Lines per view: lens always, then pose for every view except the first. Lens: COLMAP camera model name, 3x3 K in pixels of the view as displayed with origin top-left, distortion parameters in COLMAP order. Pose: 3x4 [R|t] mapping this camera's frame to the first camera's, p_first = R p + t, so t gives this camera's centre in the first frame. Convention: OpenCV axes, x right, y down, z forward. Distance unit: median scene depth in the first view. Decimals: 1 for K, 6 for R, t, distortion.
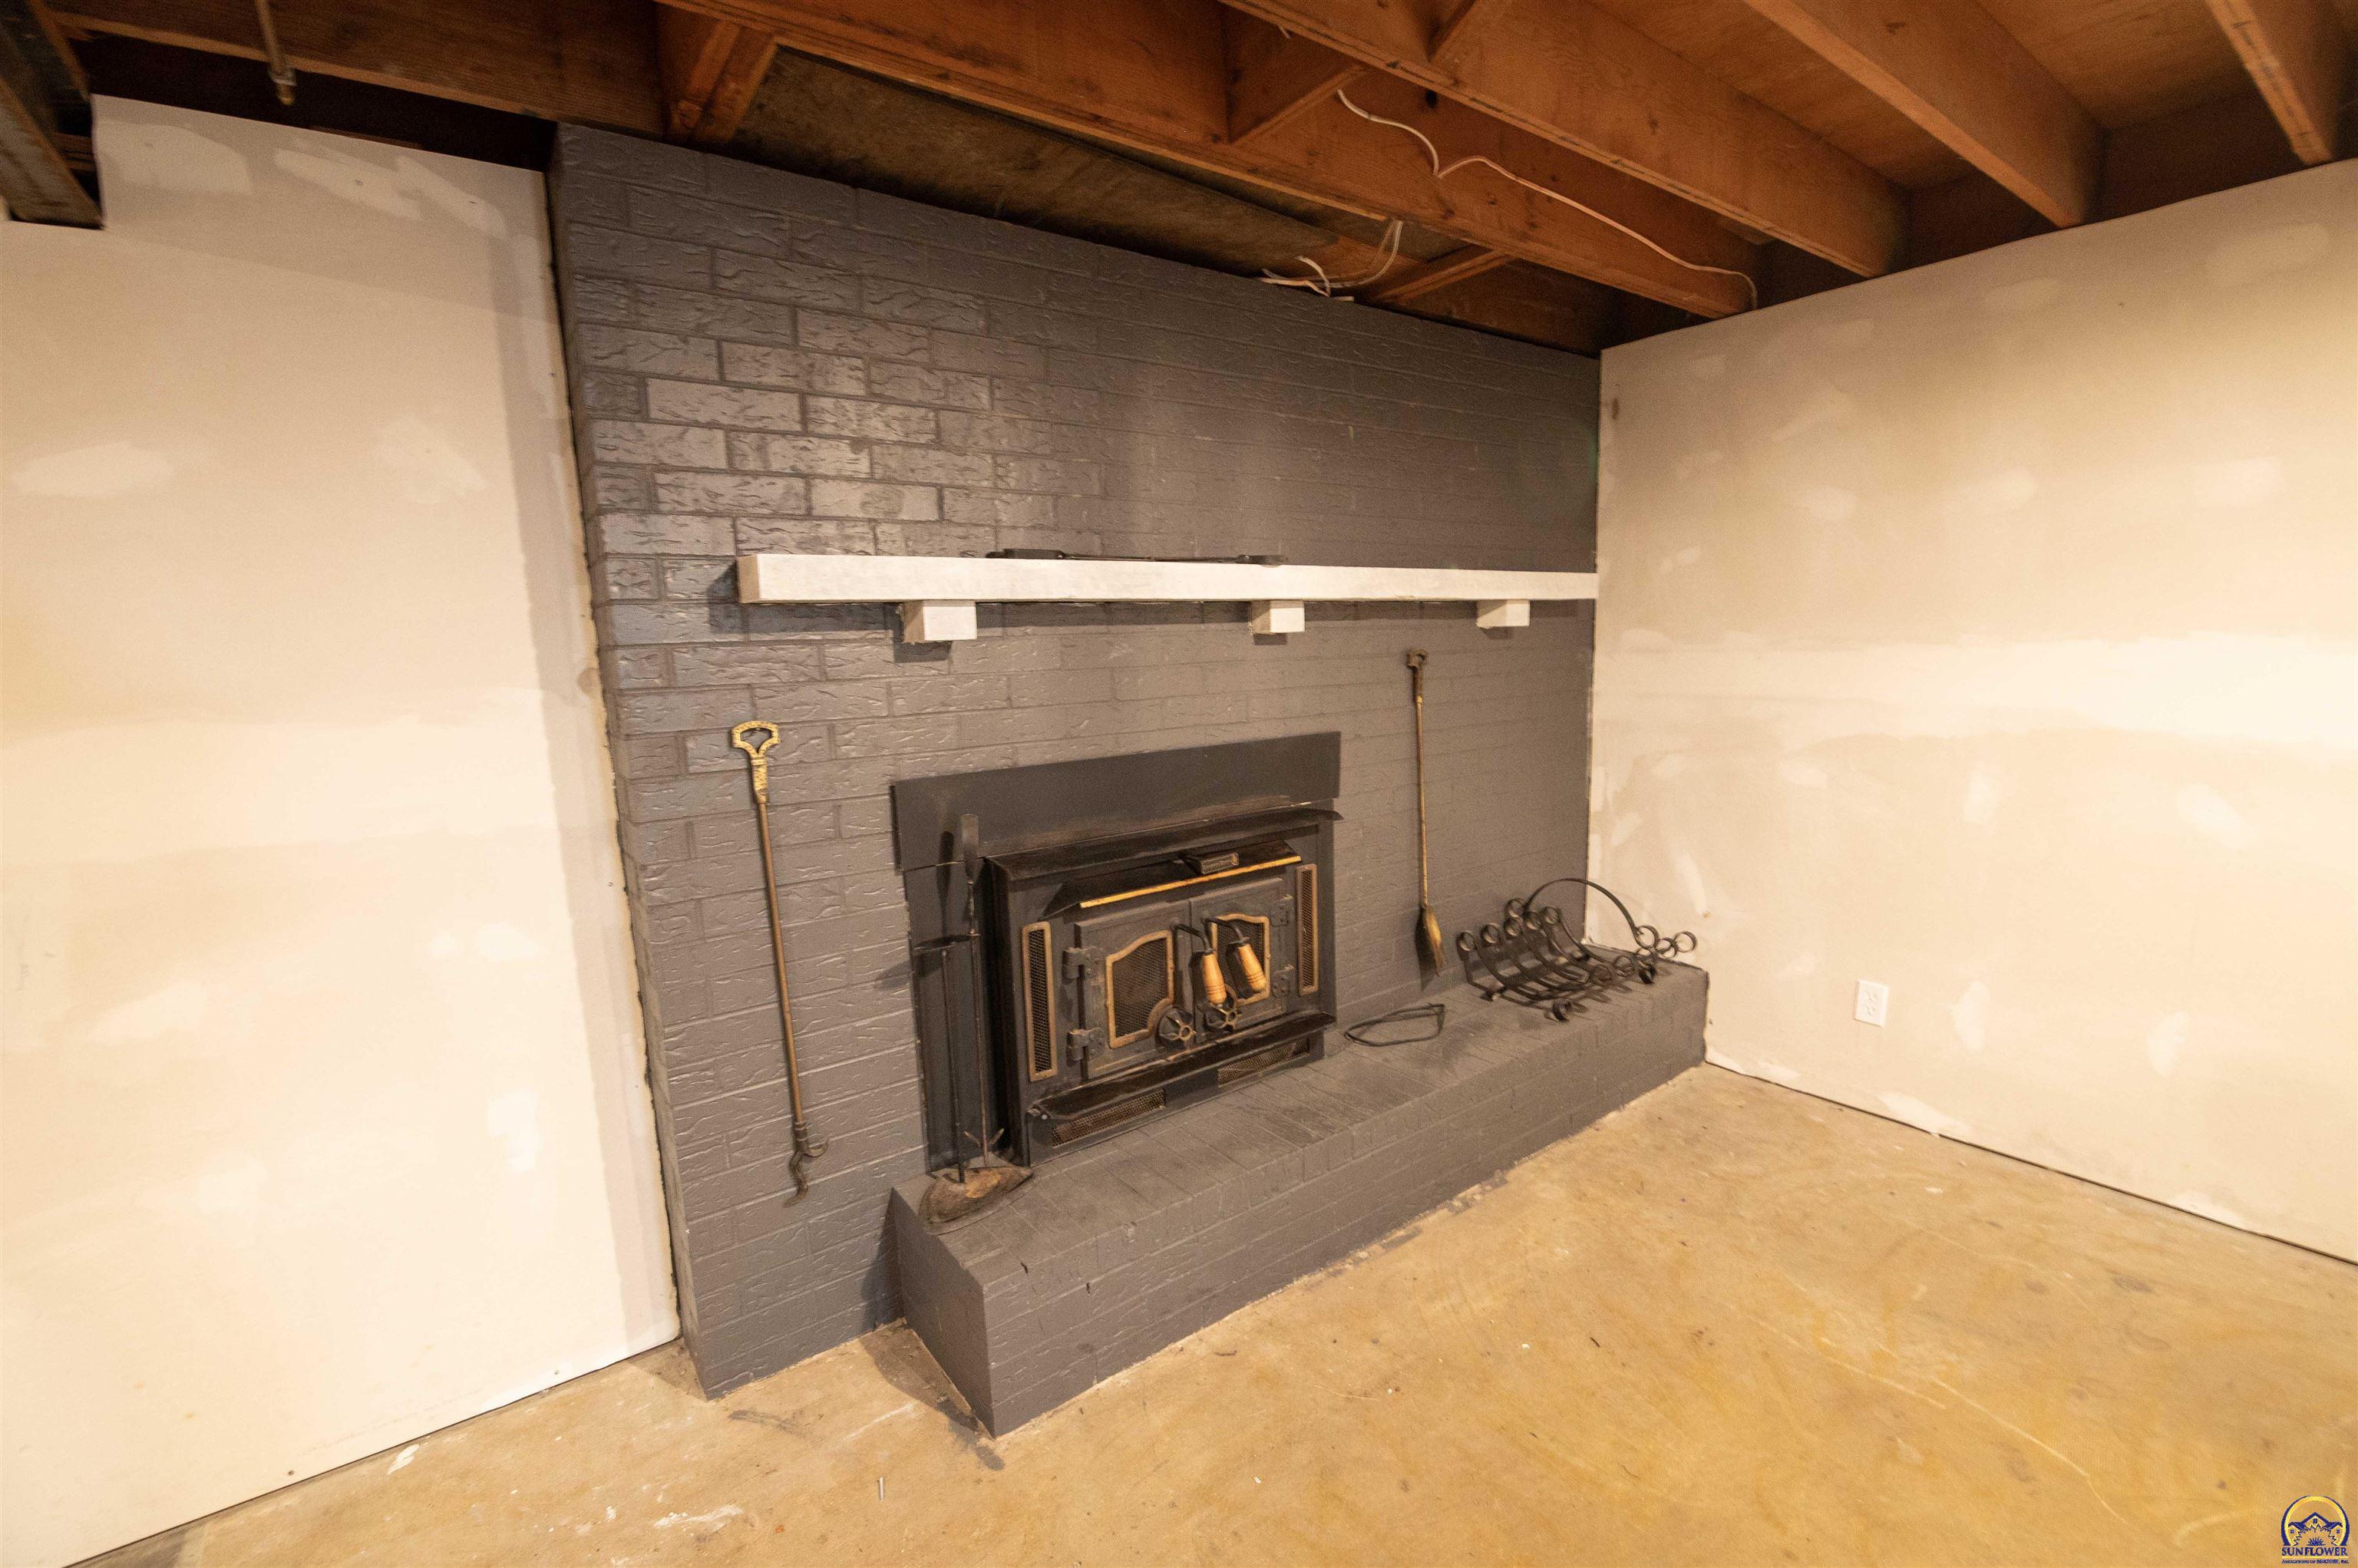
lens RADIAL K [[1018.0, 0, 1176.4], [0, 1018.0, 798.2], [0, 0, 1]] dist [-0.000024, -0.010500]
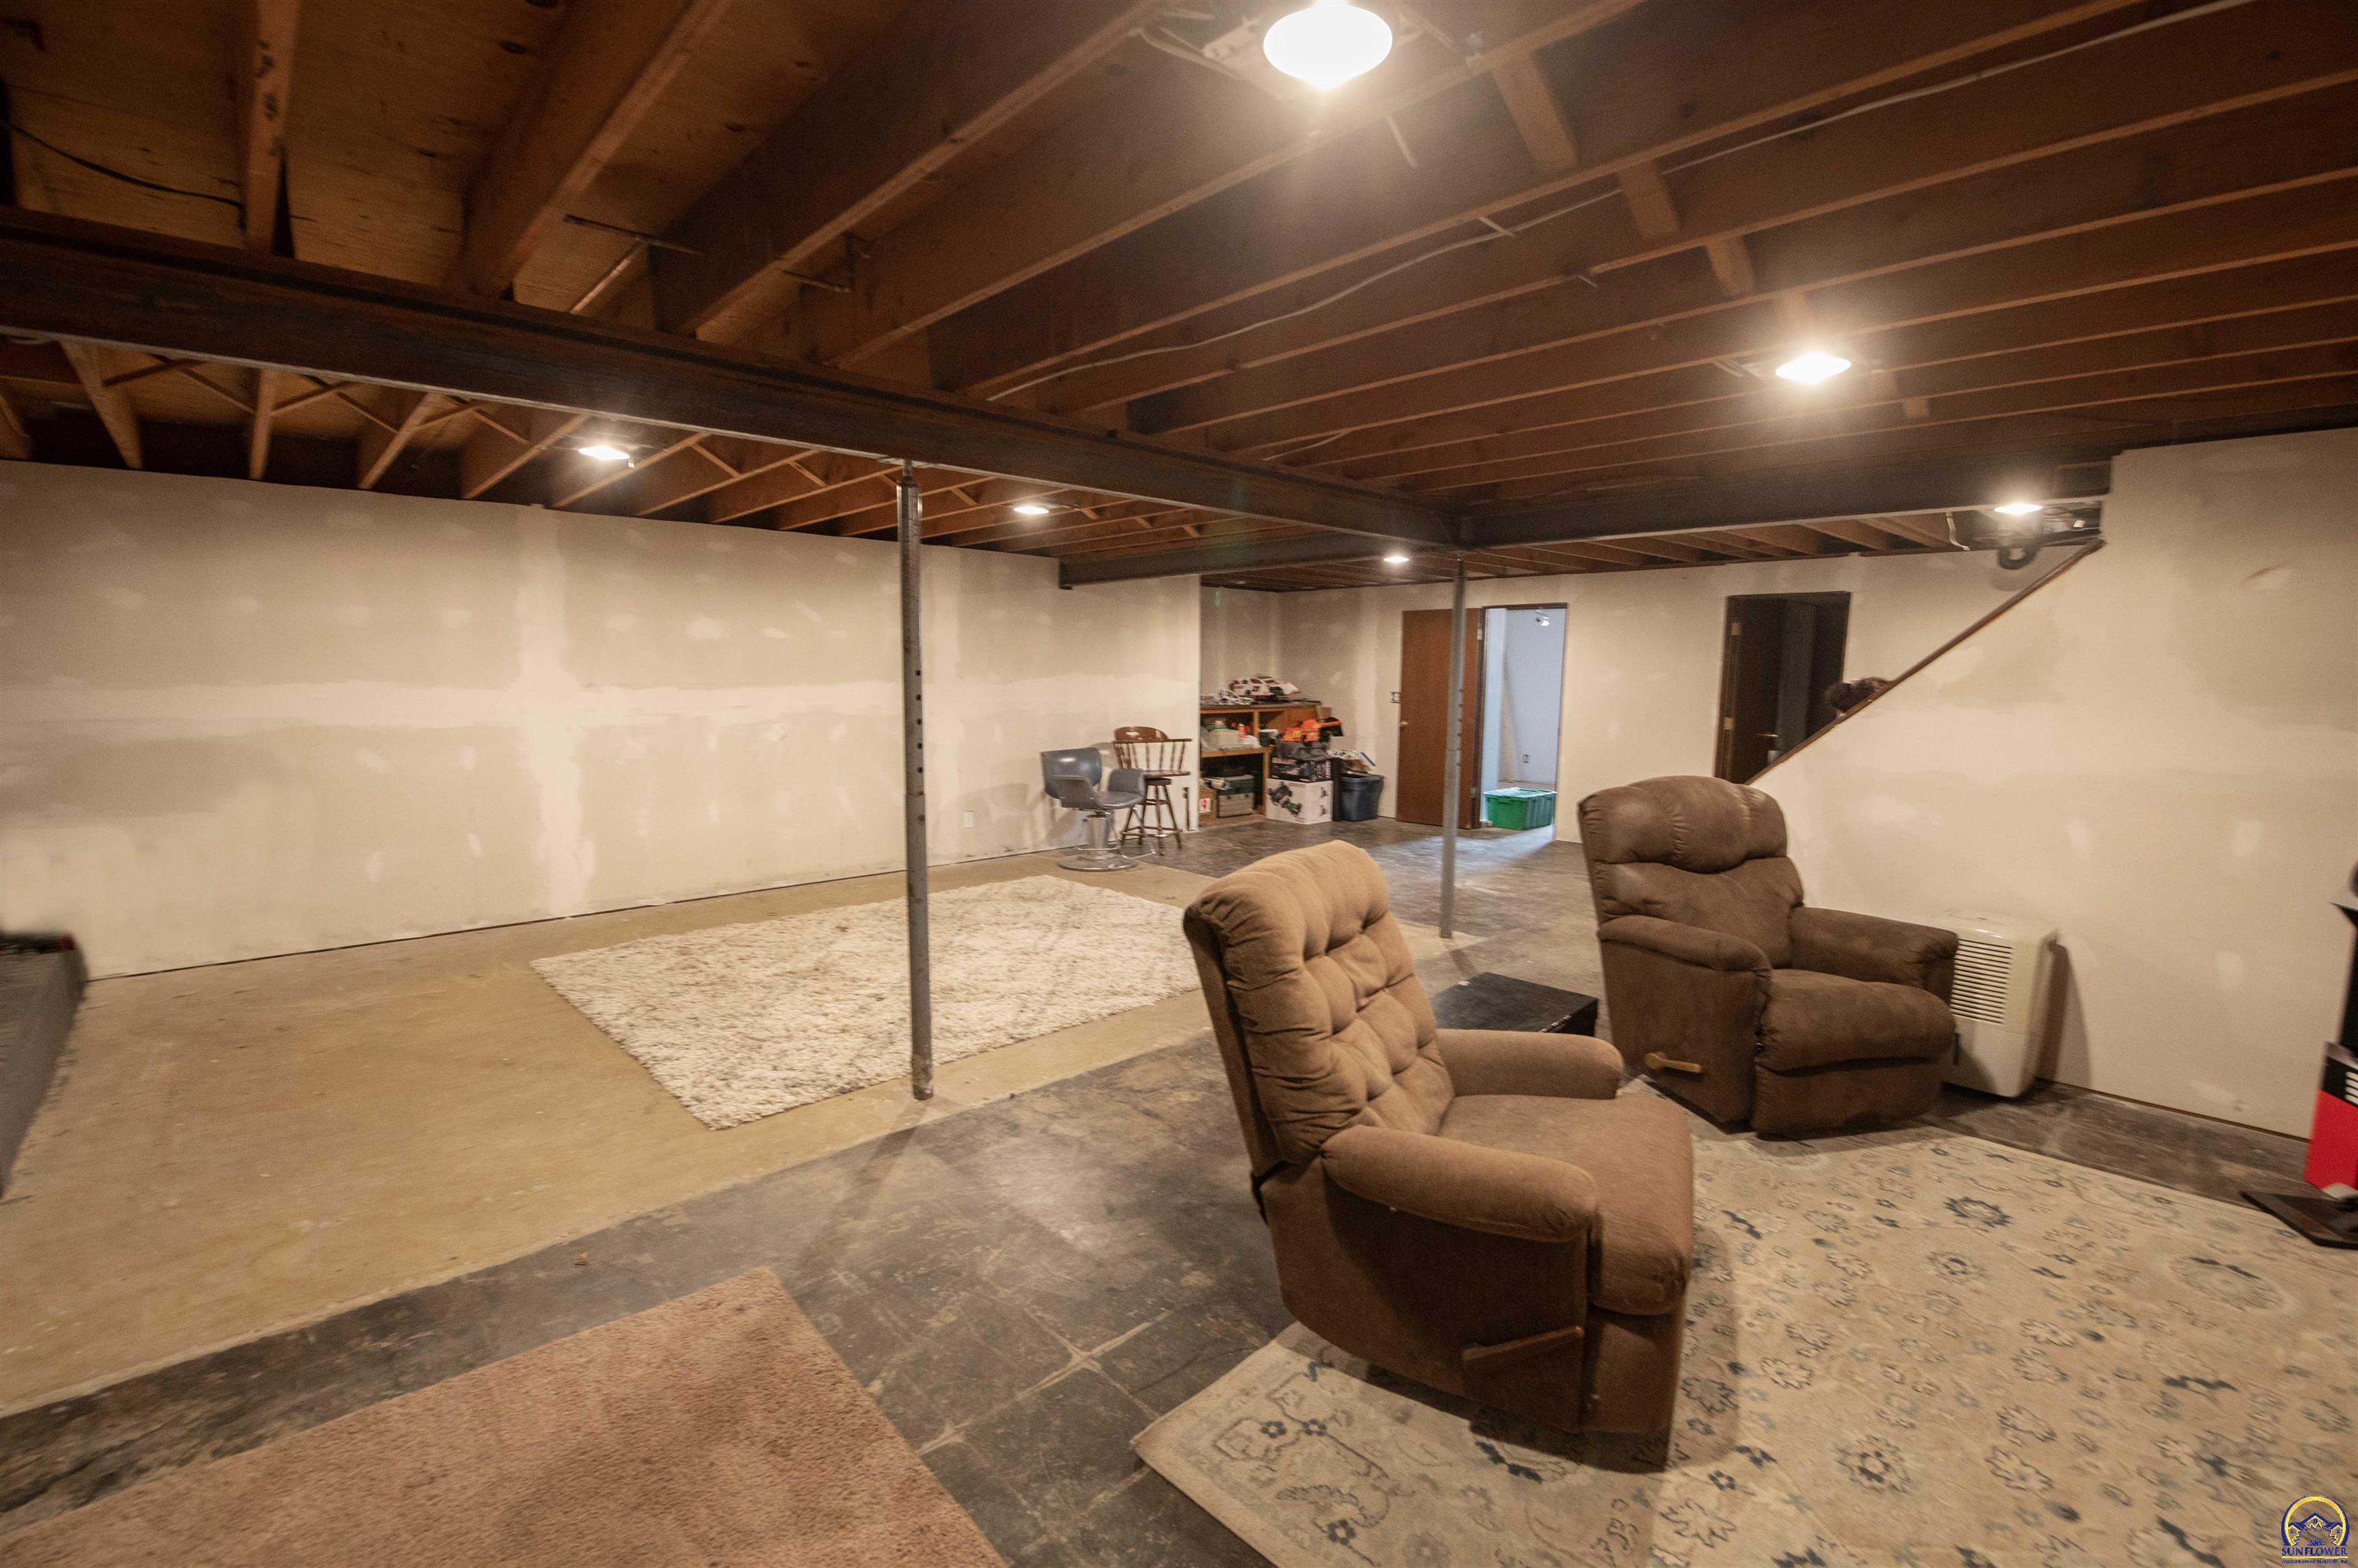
lens RADIAL K [[1018.0, 0, 1176.4], [0, 1018.0, 798.2], [0, 0, 1]] dist [-0.000024, -0.010500]
pose [[-0.122426, -0.090895, 0.988307, -1.418862], [0.148864, 0.982850, 0.108833, 0.118595], [-0.981250, 0.160448, -0.106795, -0.508907]]
